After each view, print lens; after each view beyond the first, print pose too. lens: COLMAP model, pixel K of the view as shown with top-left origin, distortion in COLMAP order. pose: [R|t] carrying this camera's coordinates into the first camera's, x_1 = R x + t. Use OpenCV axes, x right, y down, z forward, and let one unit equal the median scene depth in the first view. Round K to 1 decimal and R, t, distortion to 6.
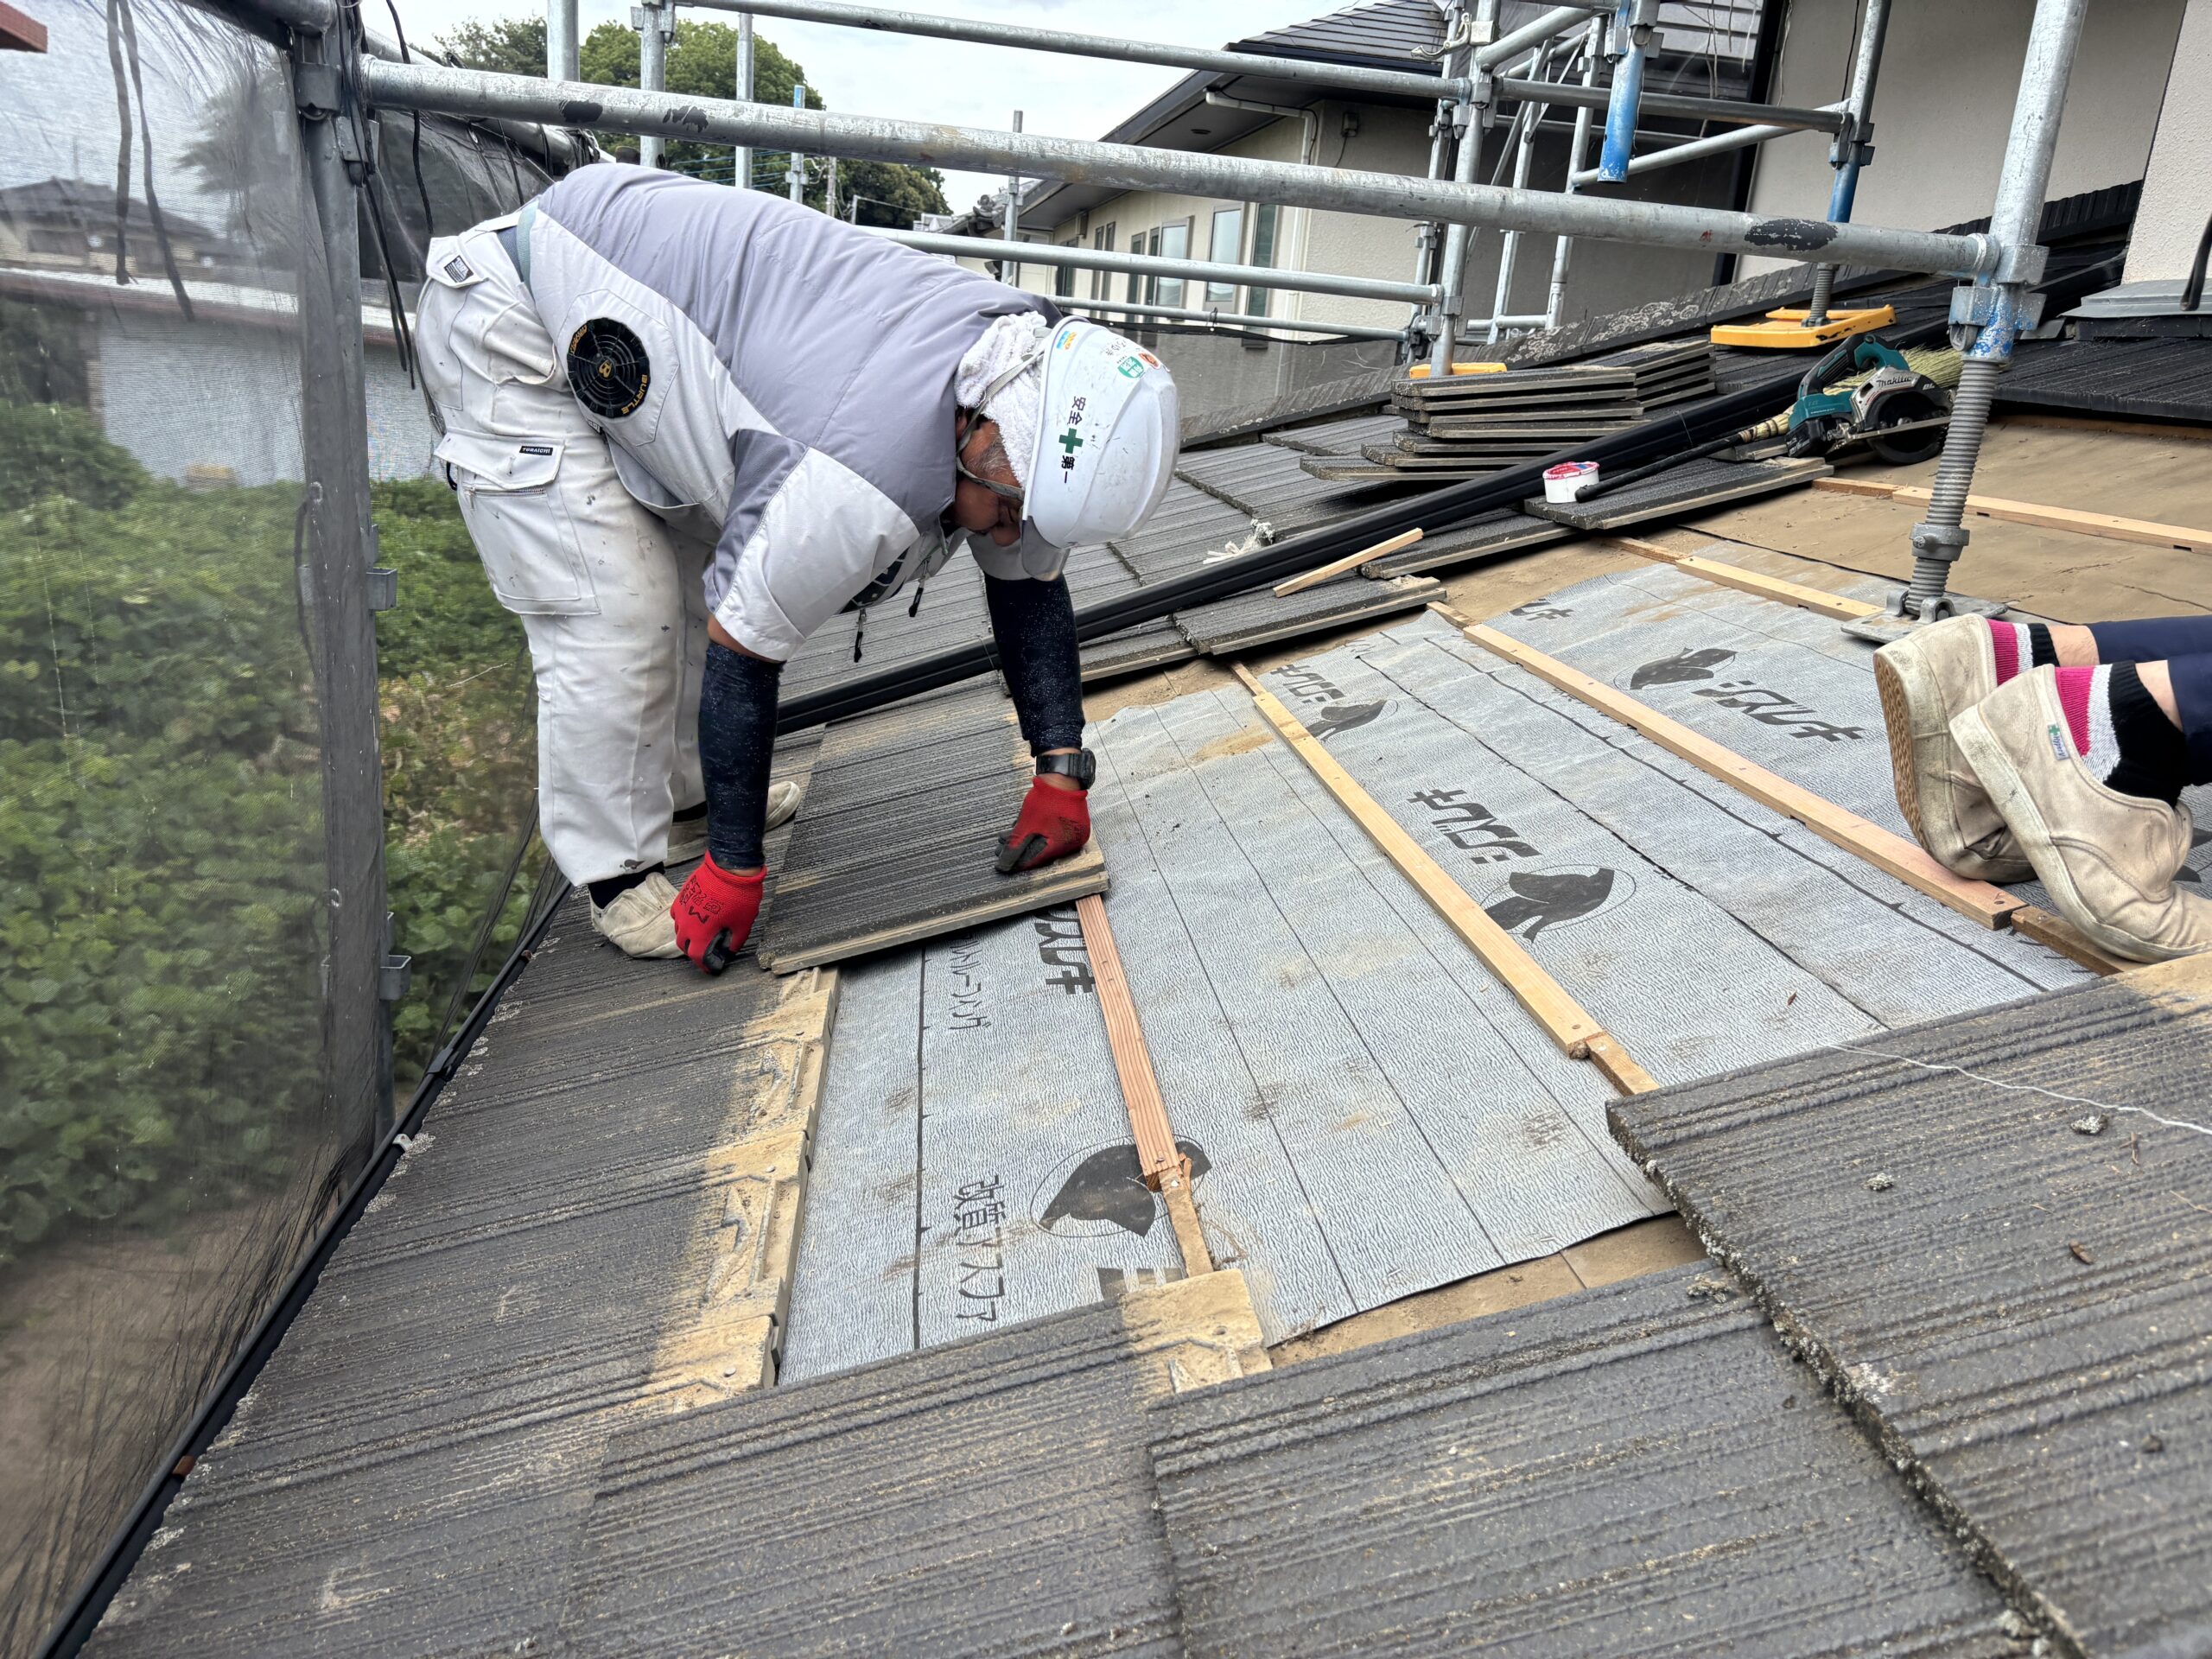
lens RADIAL K [[1684.8, 0, 1094.2], [0, 1684.8, 849.5], [0, 0, 1]] dist [0.039780, -0.056430]
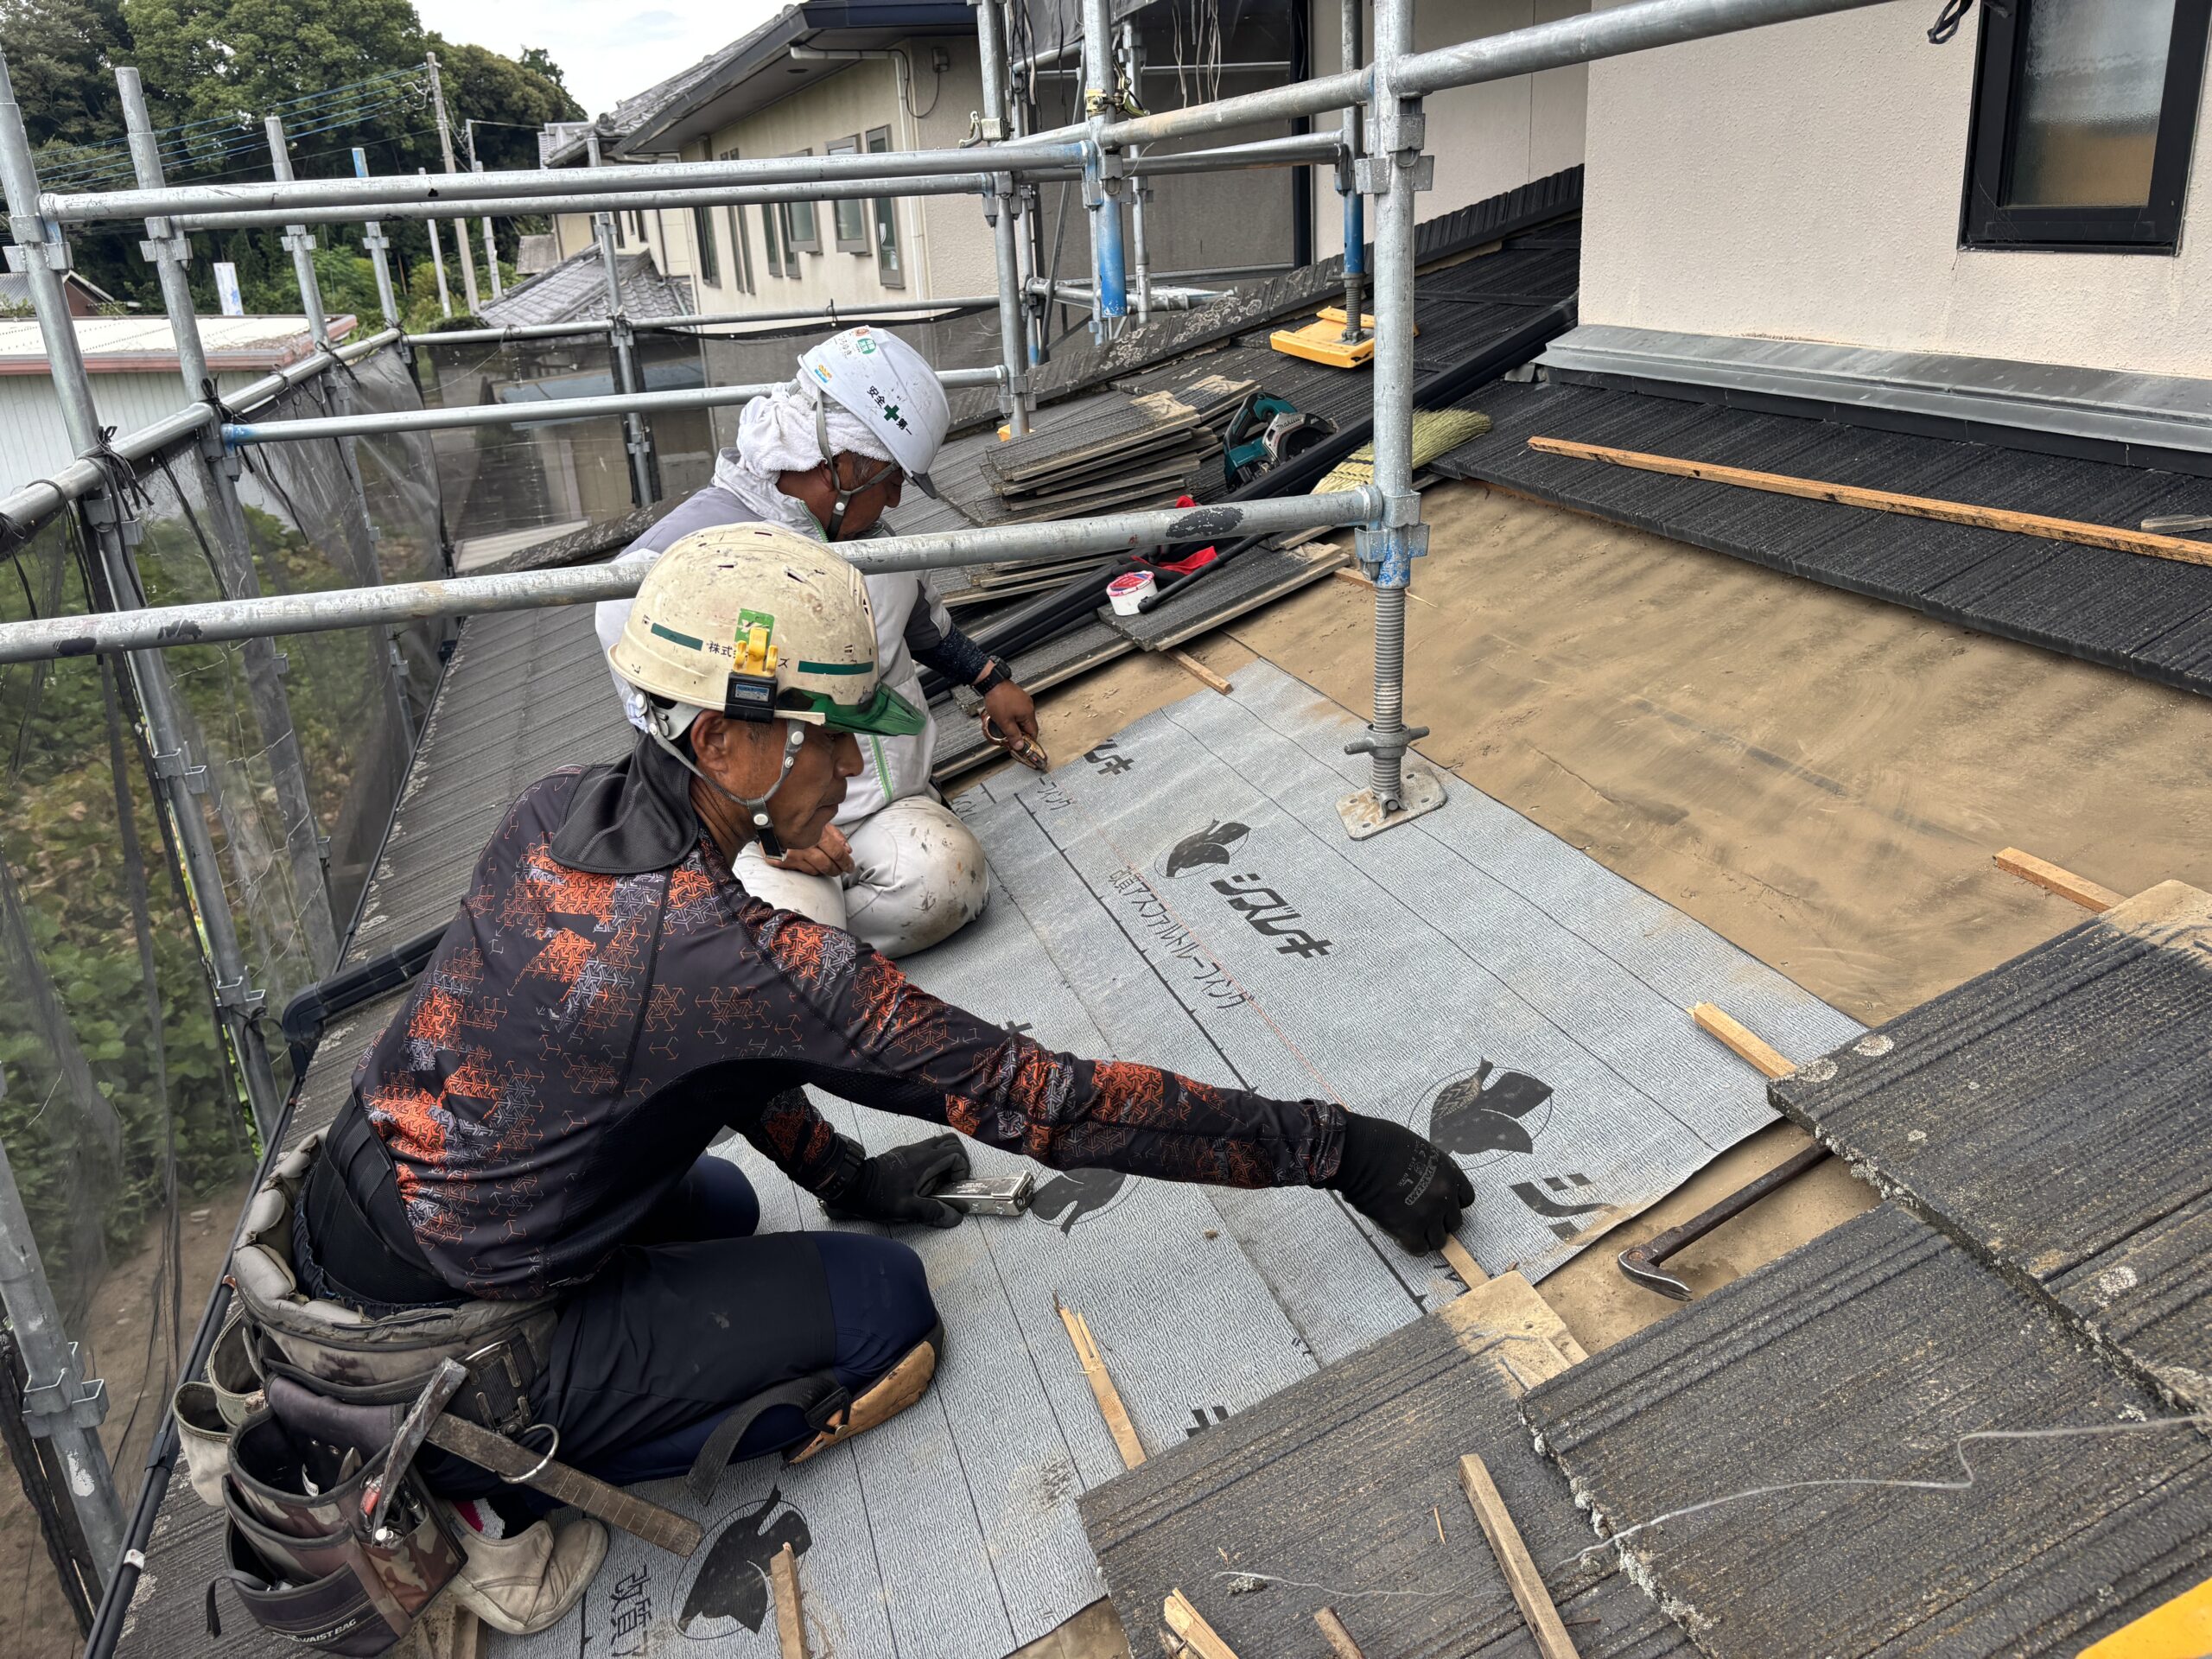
lens RADIAL K [[1684.8, 0, 1089.7], [0, 1684.8, 820.6], [0, 0, 1]] dist [0.039780, -0.056430]
pose [[0.973455, -0.195389, 0.119201, 0.164689], [0.186748, 0.979153, 0.079906, -0.282863], [-0.132329, -0.055524, 0.989649, -0.145559]]
